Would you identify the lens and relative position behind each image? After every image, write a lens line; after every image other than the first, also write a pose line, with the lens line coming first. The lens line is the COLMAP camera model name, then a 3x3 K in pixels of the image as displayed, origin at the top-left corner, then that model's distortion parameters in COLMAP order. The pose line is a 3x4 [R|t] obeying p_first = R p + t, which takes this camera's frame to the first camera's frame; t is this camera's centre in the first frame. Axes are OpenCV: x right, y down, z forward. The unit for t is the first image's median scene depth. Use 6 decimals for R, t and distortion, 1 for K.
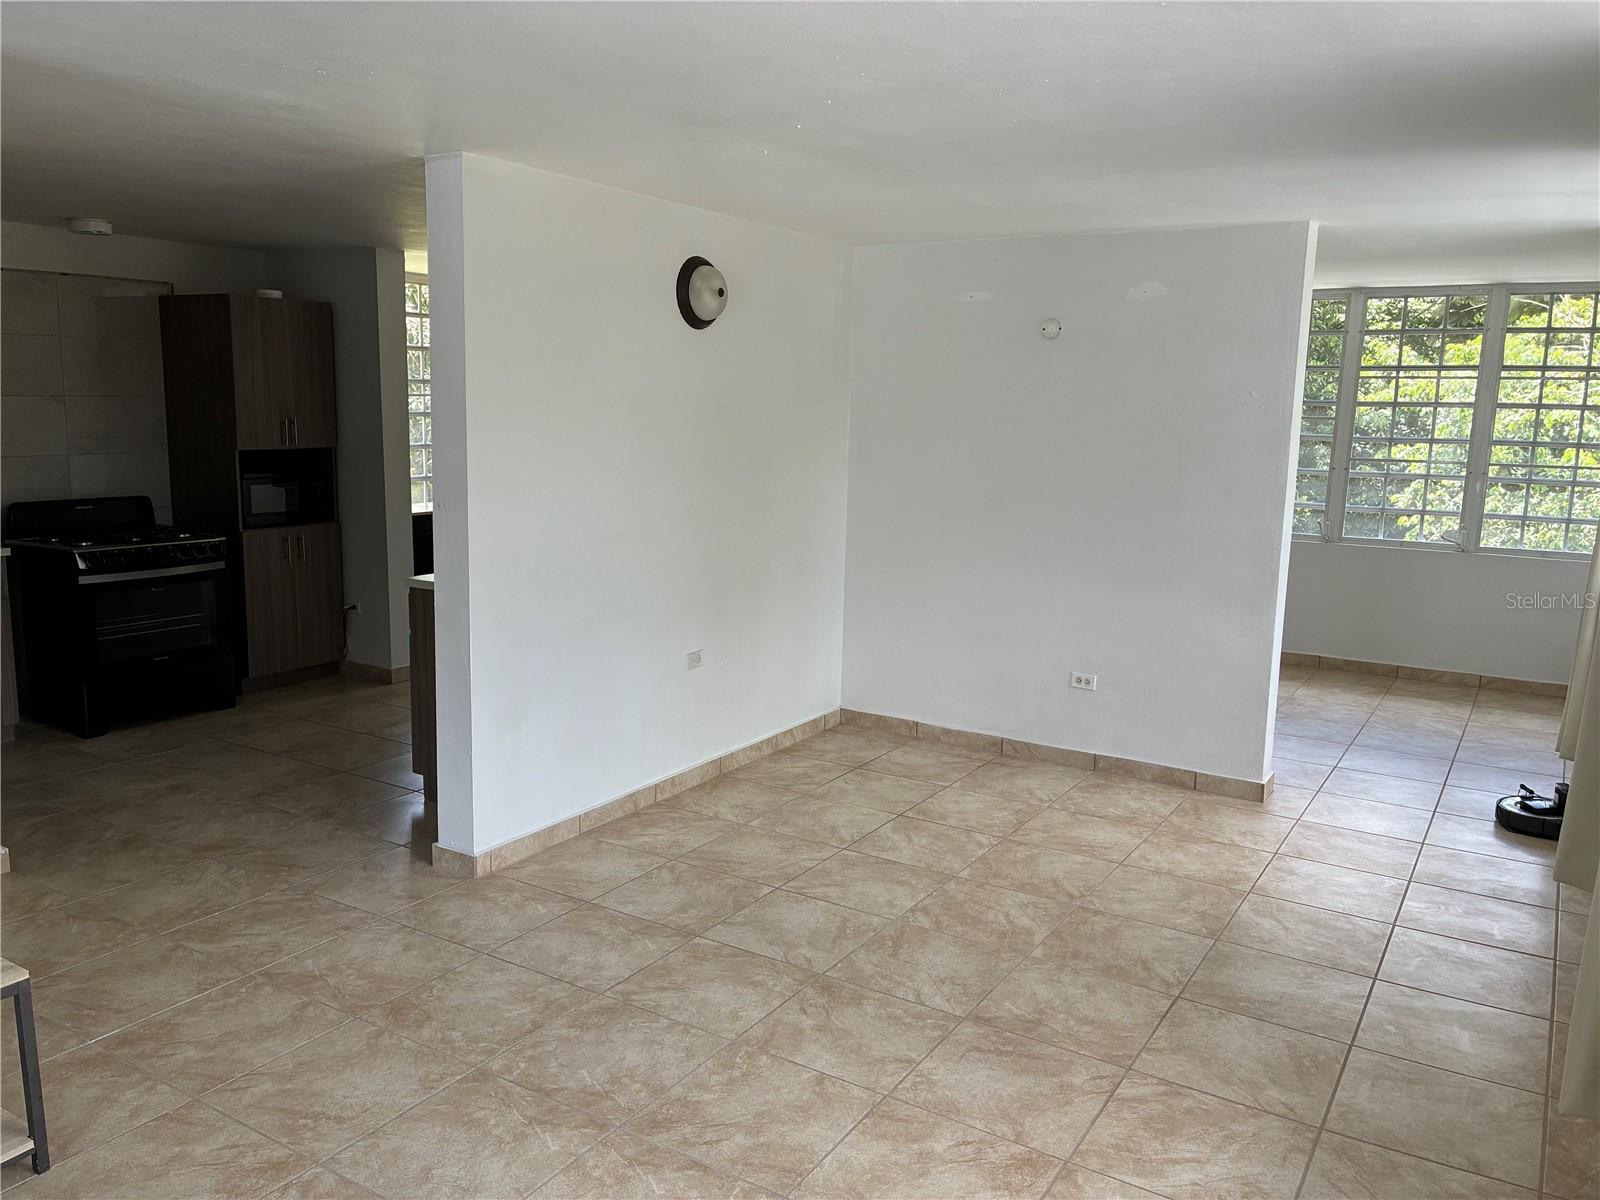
lens RADIAL K [[1225.0, 0, 789.5], [0, 1225.0, 632.5], [0, 0, 1]] dist [0.037881, -0.020194]
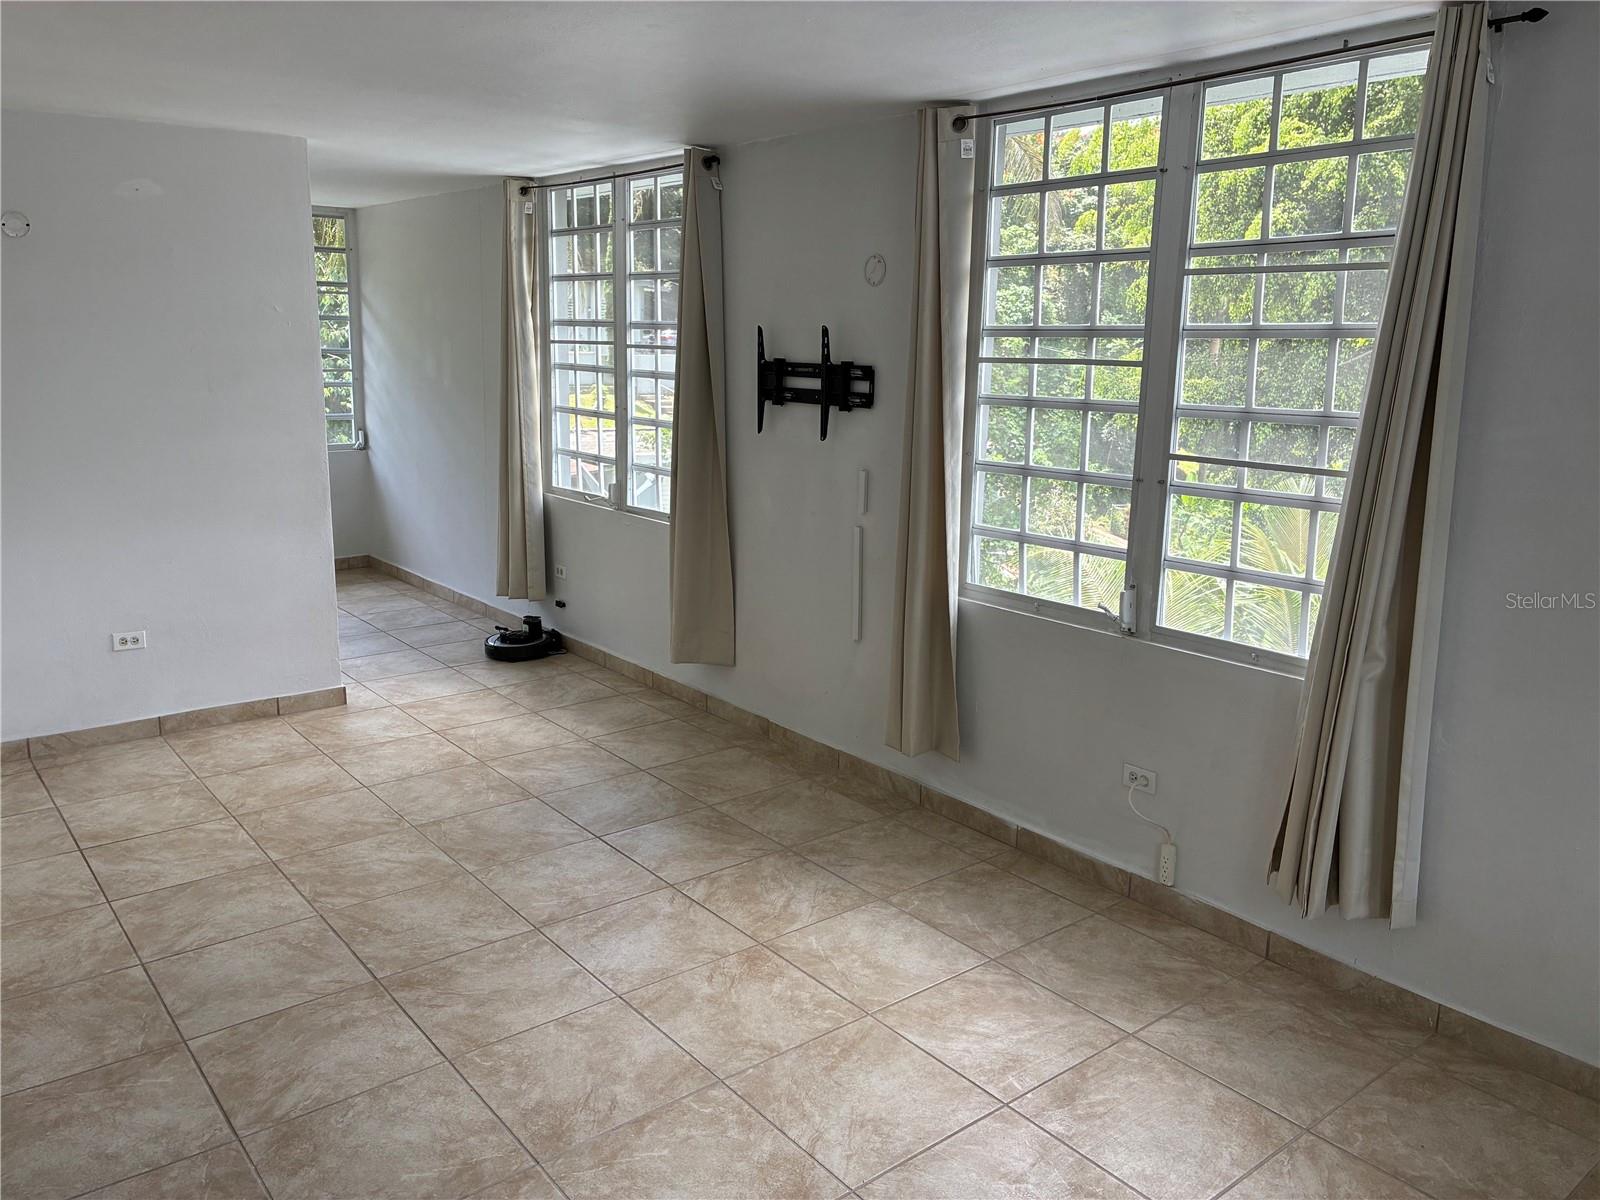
lens RADIAL K [[1225.0, 0, 819.8], [0, 1225.0, 630.2], [0, 0, 1]] dist [0.037881, -0.020194]
pose [[0.318161, -0.242777, 0.916424, -0.638196], [0.170550, 0.965541, 0.196579, -0.088477], [-0.932570, 0.093752, 0.348604, 0.371881]]
